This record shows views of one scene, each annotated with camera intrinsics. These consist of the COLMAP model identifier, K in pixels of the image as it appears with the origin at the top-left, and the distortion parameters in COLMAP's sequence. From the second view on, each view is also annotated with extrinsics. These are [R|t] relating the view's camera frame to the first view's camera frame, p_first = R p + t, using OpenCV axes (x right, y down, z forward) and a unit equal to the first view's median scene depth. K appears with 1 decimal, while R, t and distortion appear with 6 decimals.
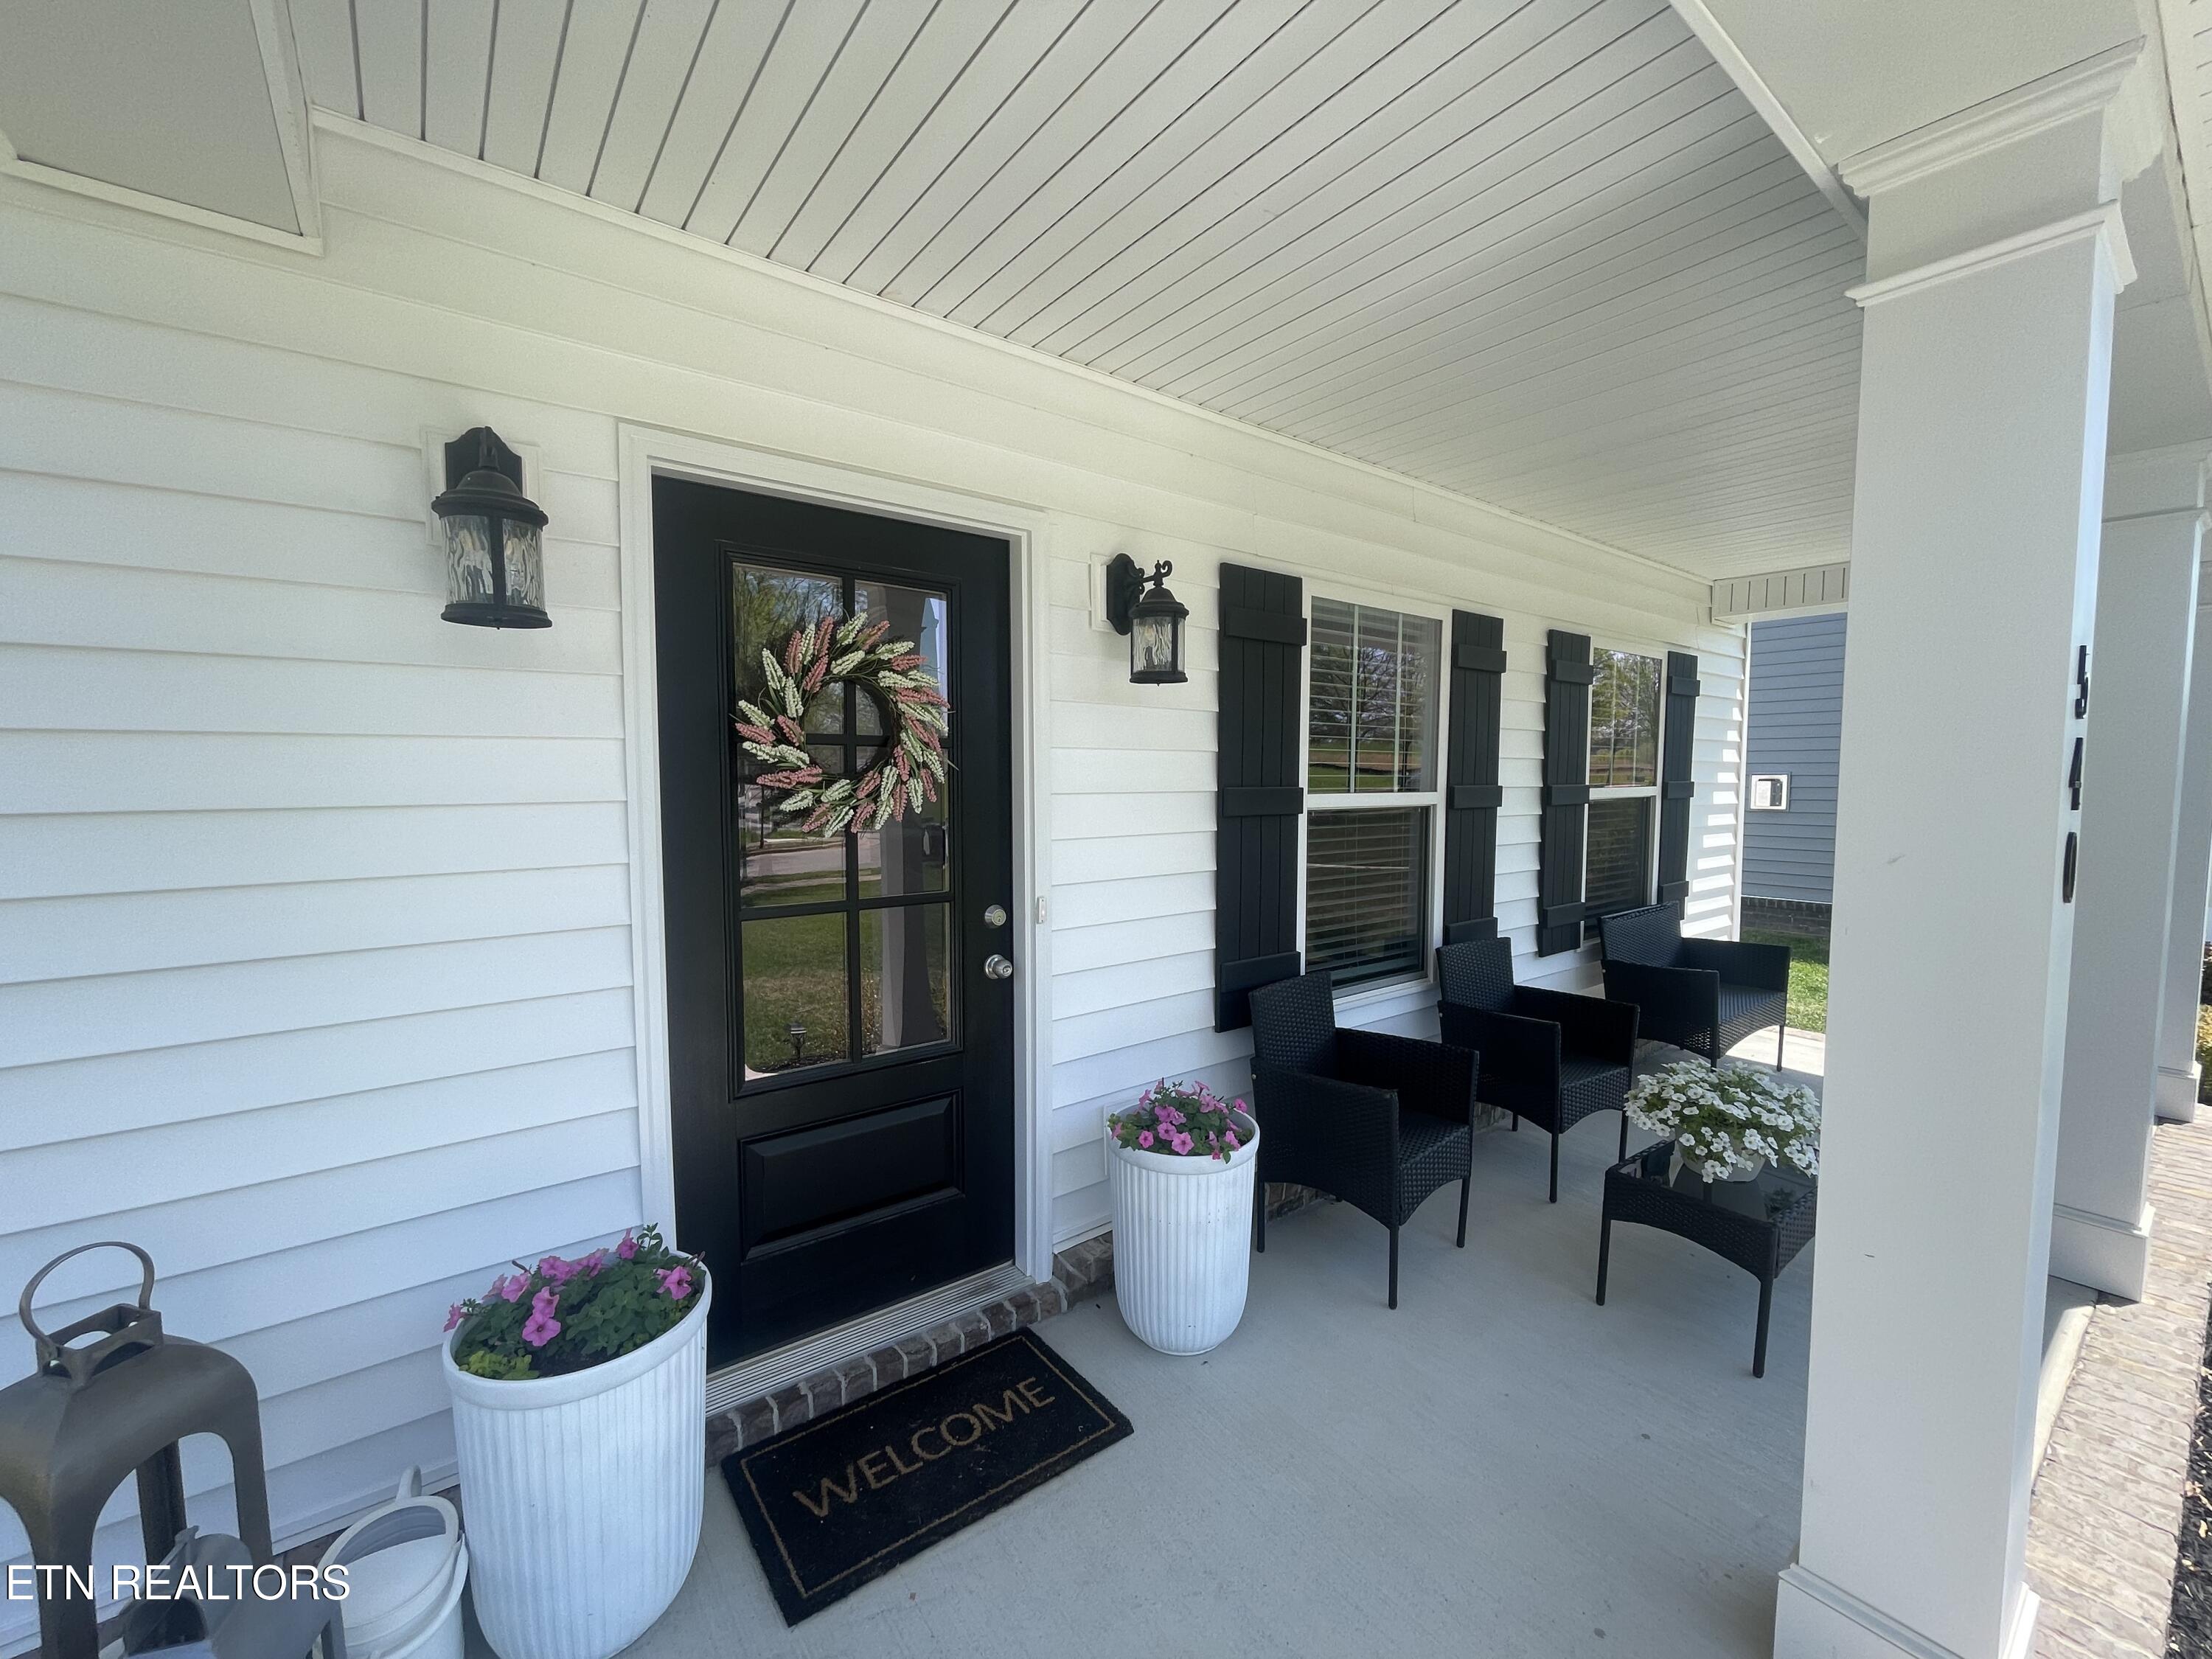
lens RADIAL K [[896.8, 0, 1112.5], [0, 896.8, 830.3], [0, 0, 1]] dist [-0.004977, 0.001171]
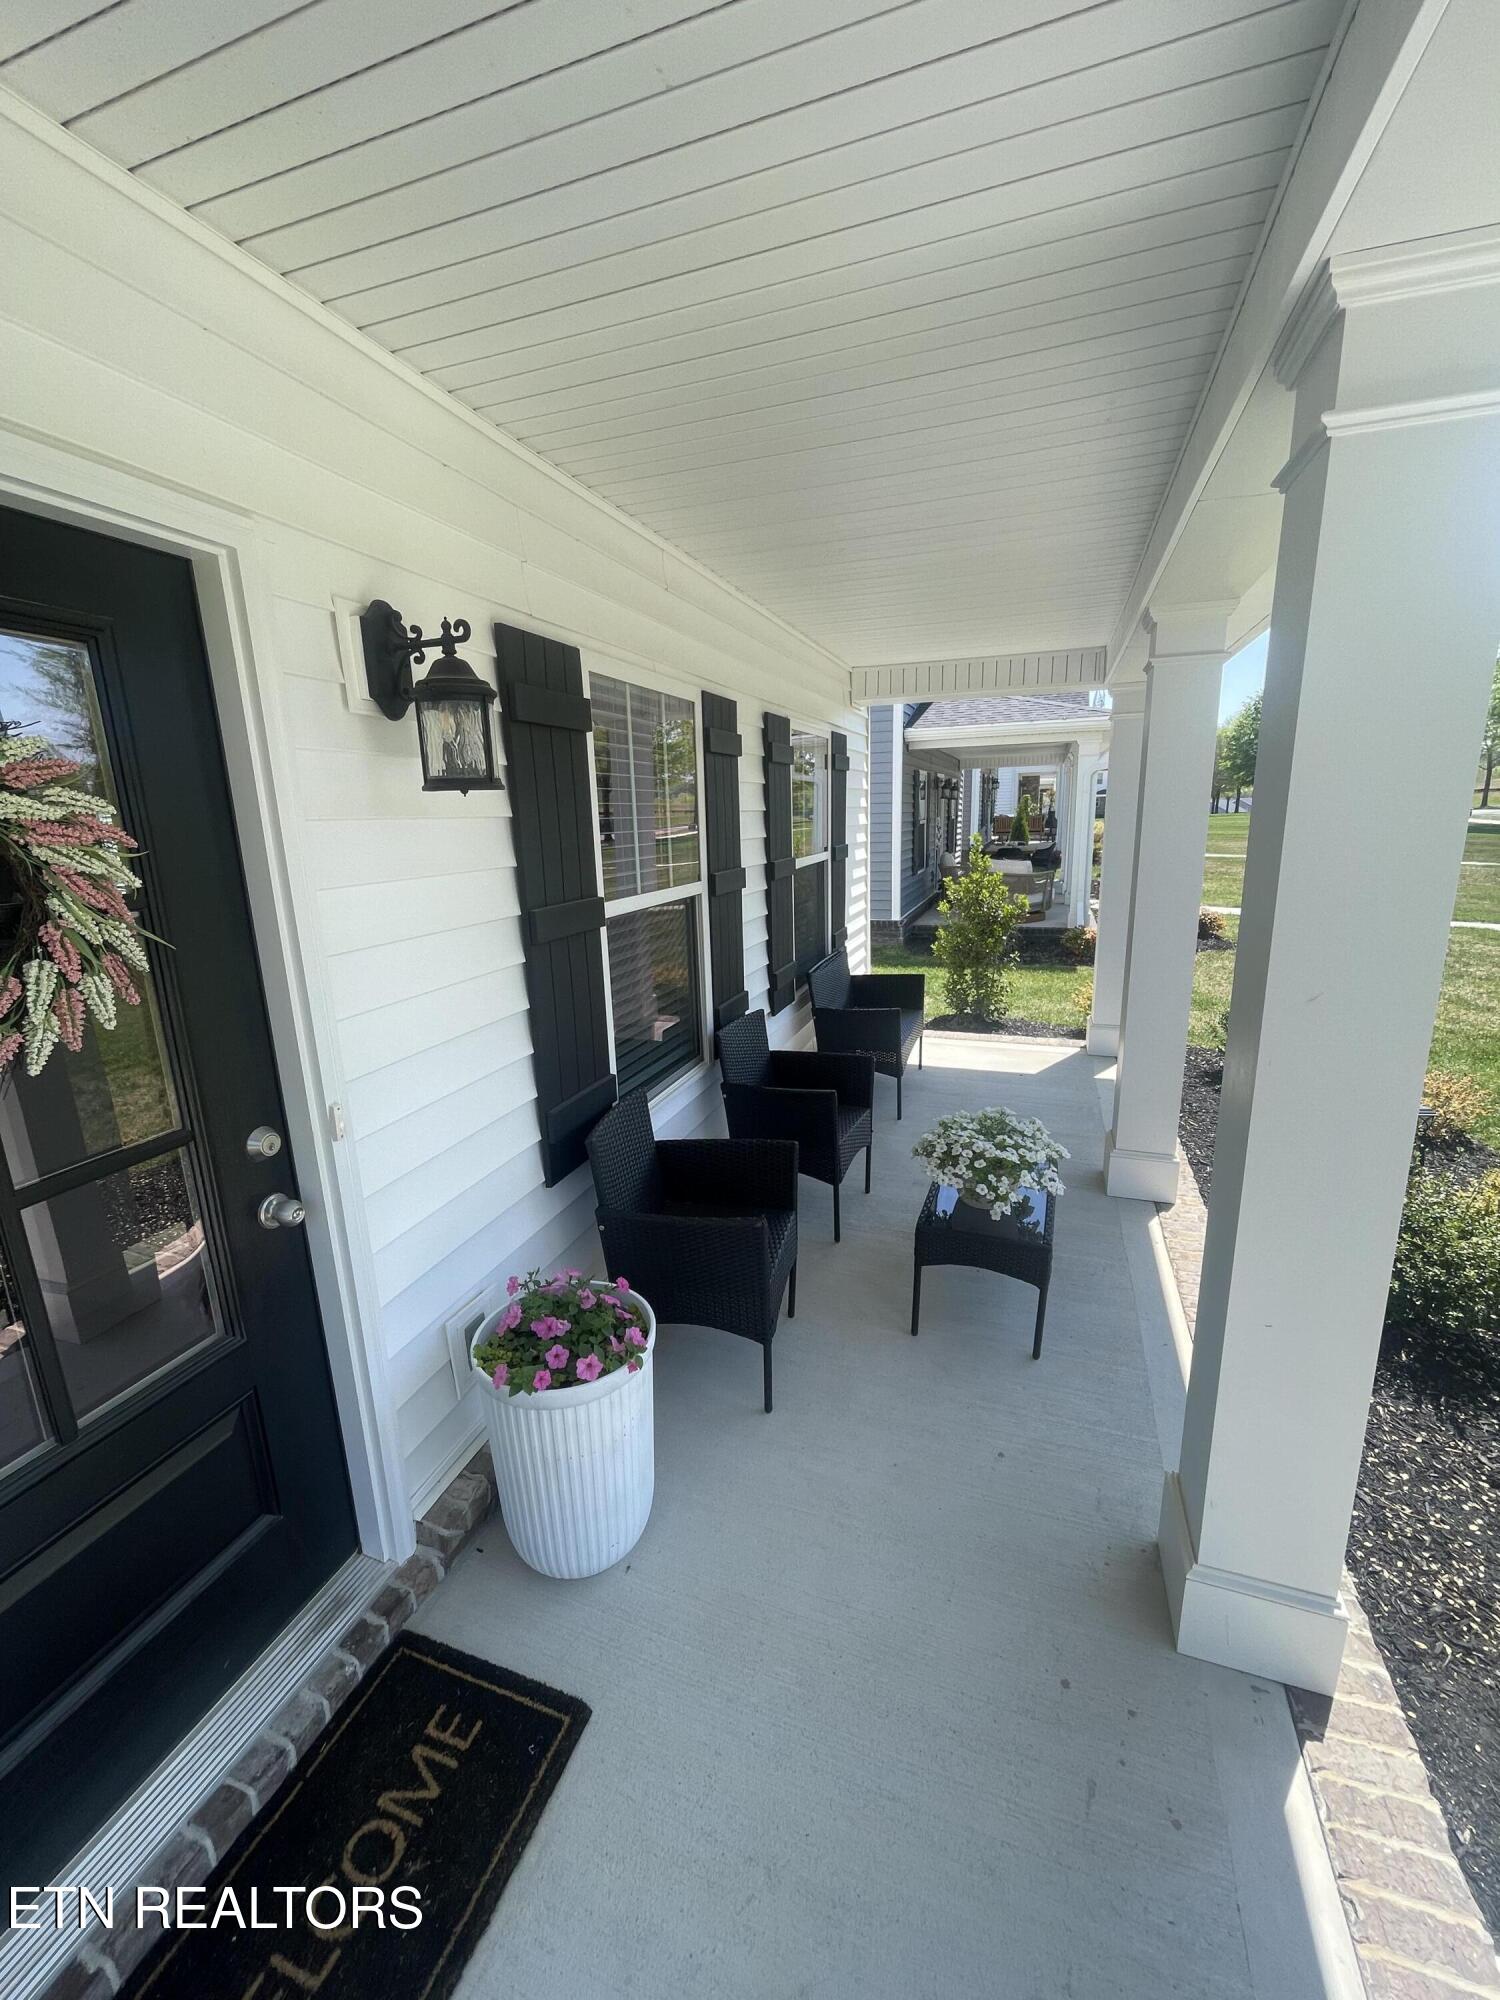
lens RADIAL K [[810.9, 0, 750.5], [0, 810.9, 1002.8], [0, 0, 1]] dist [-0.004977, 0.001171]
pose [[0.841734, -0.146520, 0.519631, -0.123886], [0.061773, 0.982286, 0.176911, -0.097700], [-0.536348, -0.116813, 0.835874, 0.292168]]
